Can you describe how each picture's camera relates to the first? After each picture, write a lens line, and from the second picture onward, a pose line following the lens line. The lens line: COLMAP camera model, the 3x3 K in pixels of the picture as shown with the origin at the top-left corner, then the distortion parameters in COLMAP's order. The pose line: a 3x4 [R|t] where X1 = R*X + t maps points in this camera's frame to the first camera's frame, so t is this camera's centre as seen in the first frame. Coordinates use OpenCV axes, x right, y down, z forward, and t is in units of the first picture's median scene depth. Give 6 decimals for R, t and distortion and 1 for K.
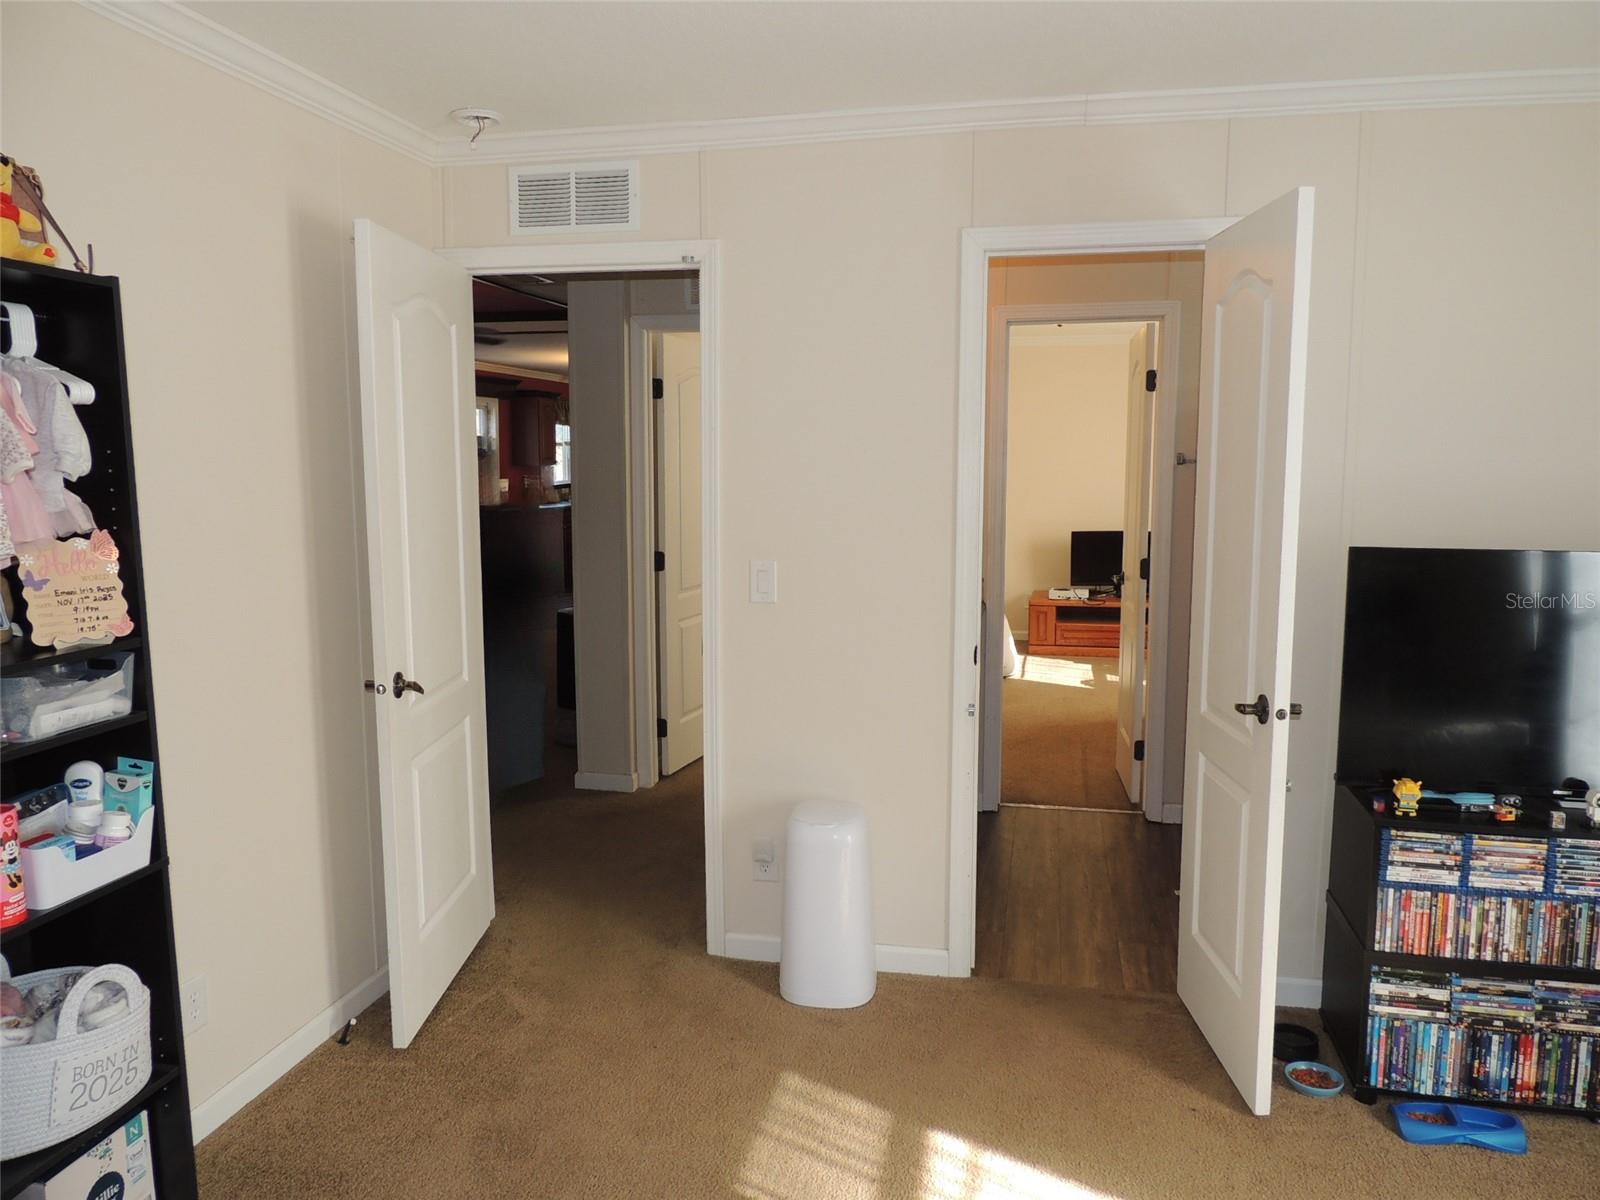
lens RADIAL K [[1147.8, 0, 808.6], [0, 1147.8, 603.9], [0, 0, 1]] dist [-0.031277, 0.006200]
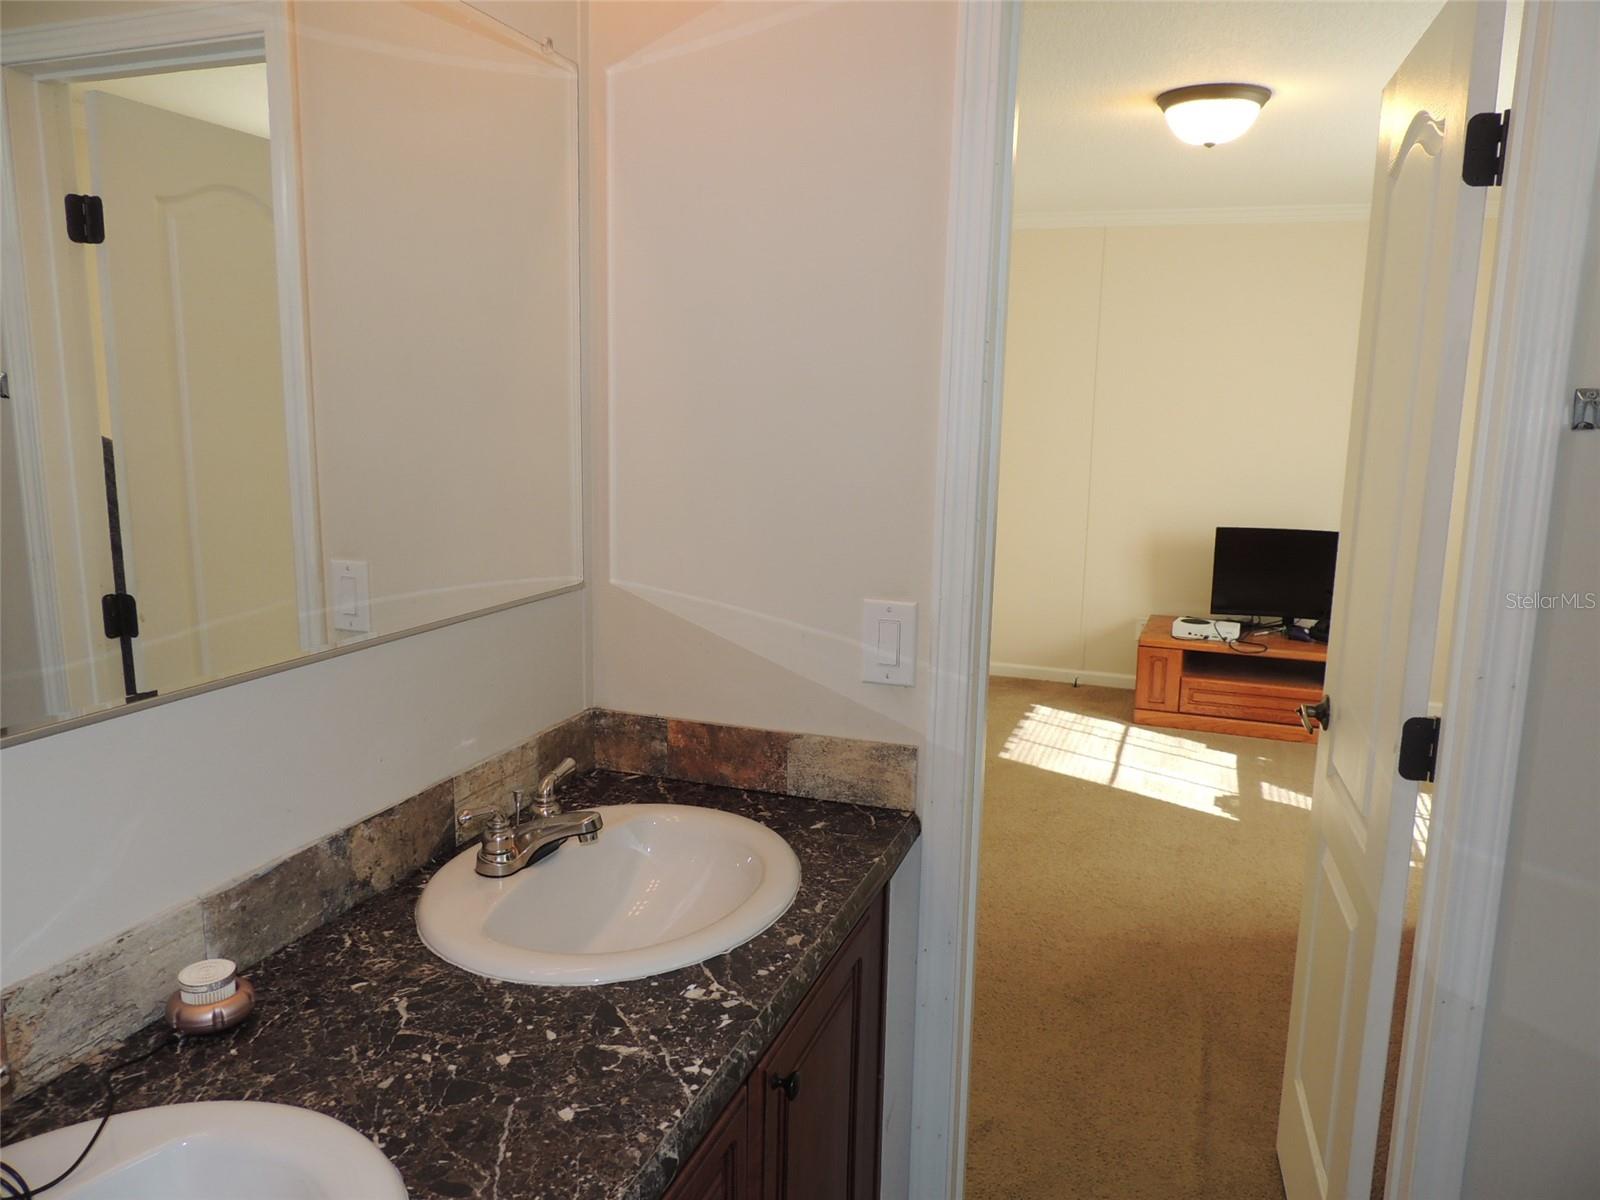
lens RADIAL K [[1147.8, 0, 808.6], [0, 1147.8, 603.9], [0, 0, 1]] dist [-0.031277, 0.006200]
pose [[0.991789, 0.045576, -0.119485, 0.089219], [-0.040728, 0.998257, 0.042713, -0.040158], [0.121223, -0.037496, 0.991917, 0.370013]]
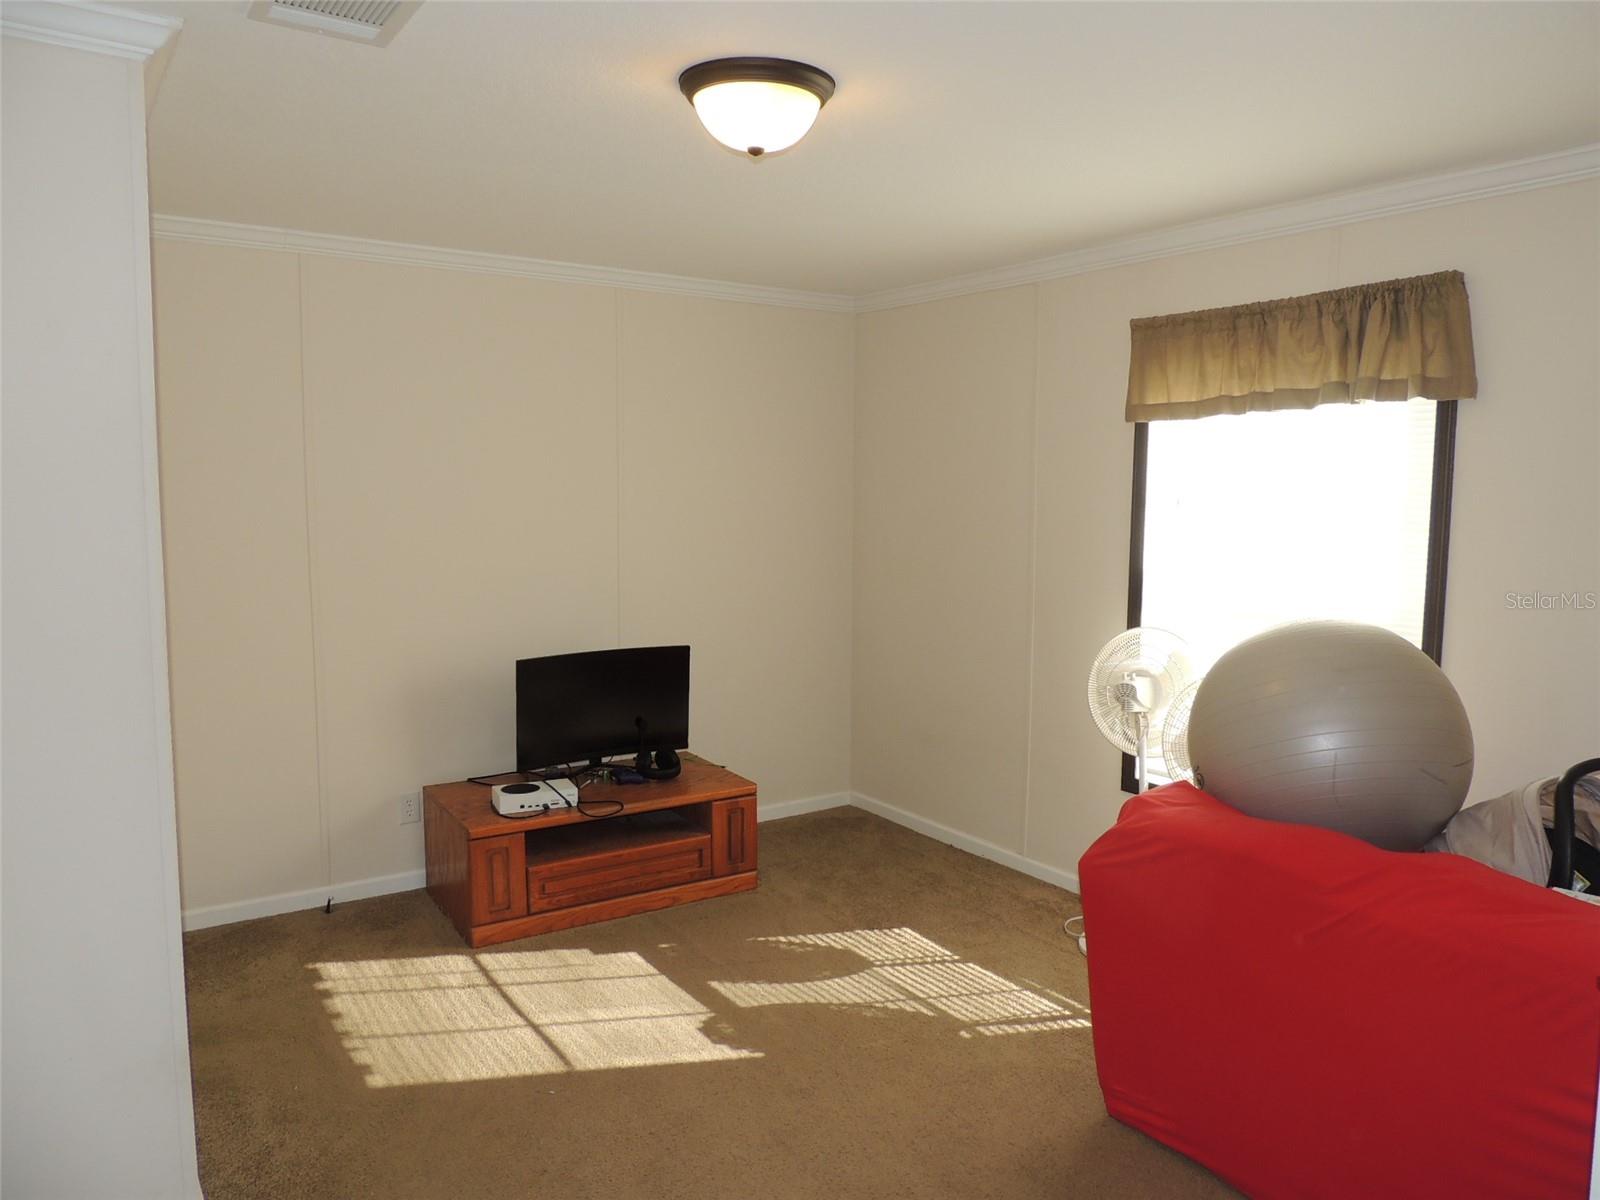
lens RADIAL K [[1143.0, 0, 786.6], [0, 1143.0, 602.3], [0, 0, 1]] dist [-0.020822, 0.007636]
pose [[0.696449, -0.067981, 0.714379, -0.030049], [0.092348, 0.995716, 0.004723, -0.080966], [-0.711639, 0.062682, 0.699743, 0.600625]]
